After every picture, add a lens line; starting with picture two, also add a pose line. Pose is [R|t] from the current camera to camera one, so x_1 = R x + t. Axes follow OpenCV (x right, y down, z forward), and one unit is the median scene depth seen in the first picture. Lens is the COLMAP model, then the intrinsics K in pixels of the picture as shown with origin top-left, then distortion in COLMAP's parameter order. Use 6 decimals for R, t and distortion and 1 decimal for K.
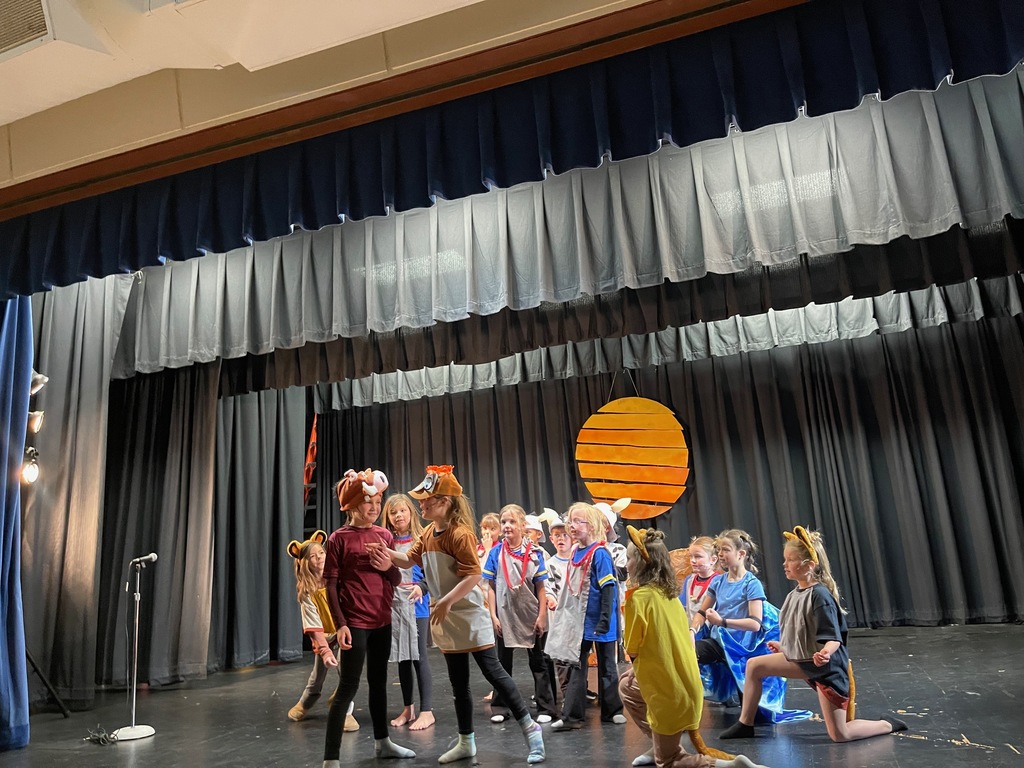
lens RADIAL K [[748.7, 0, 511.9], [0, 748.7, 384.1], [0, 0, 1]] dist [-0.002323, -0.005166]
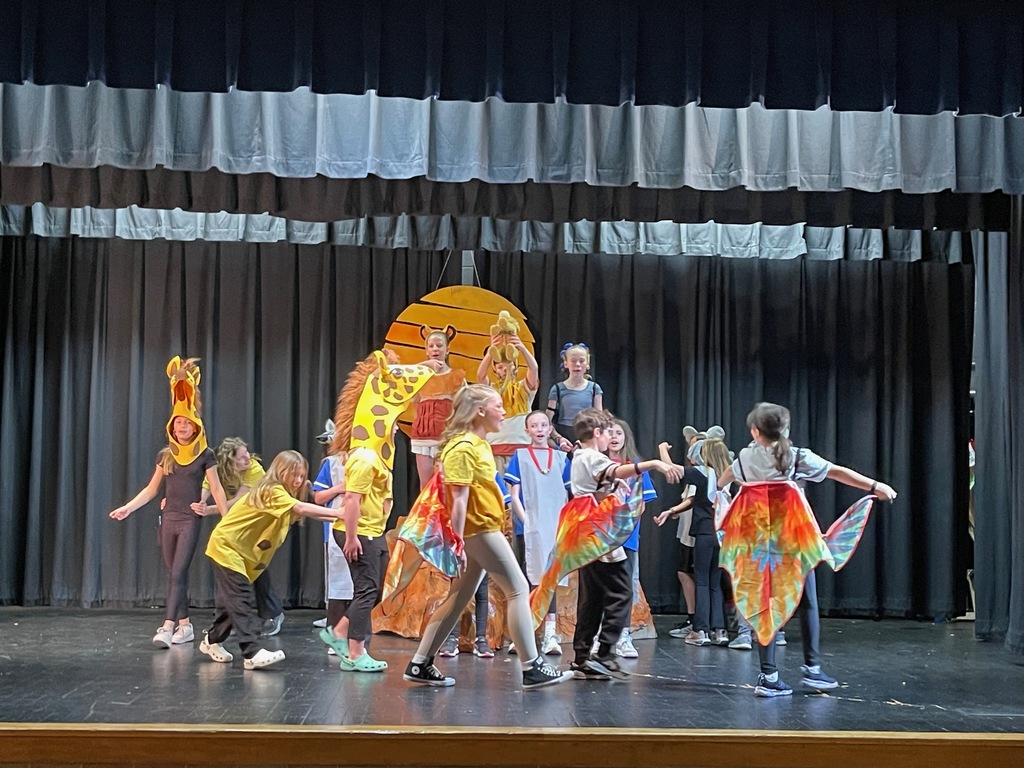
lens RADIAL K [[1498.3, 0, 511.8], [0, 1498.3, 385.1], [0, 0, 1]] dist [0.022048, 0.000000]
pose [[0.912557, 0.106943, 0.394718, -0.435651], [-0.165394, 0.979255, 0.117066, -0.078073], [-0.374011, -0.172113, 0.911314, -0.376537]]
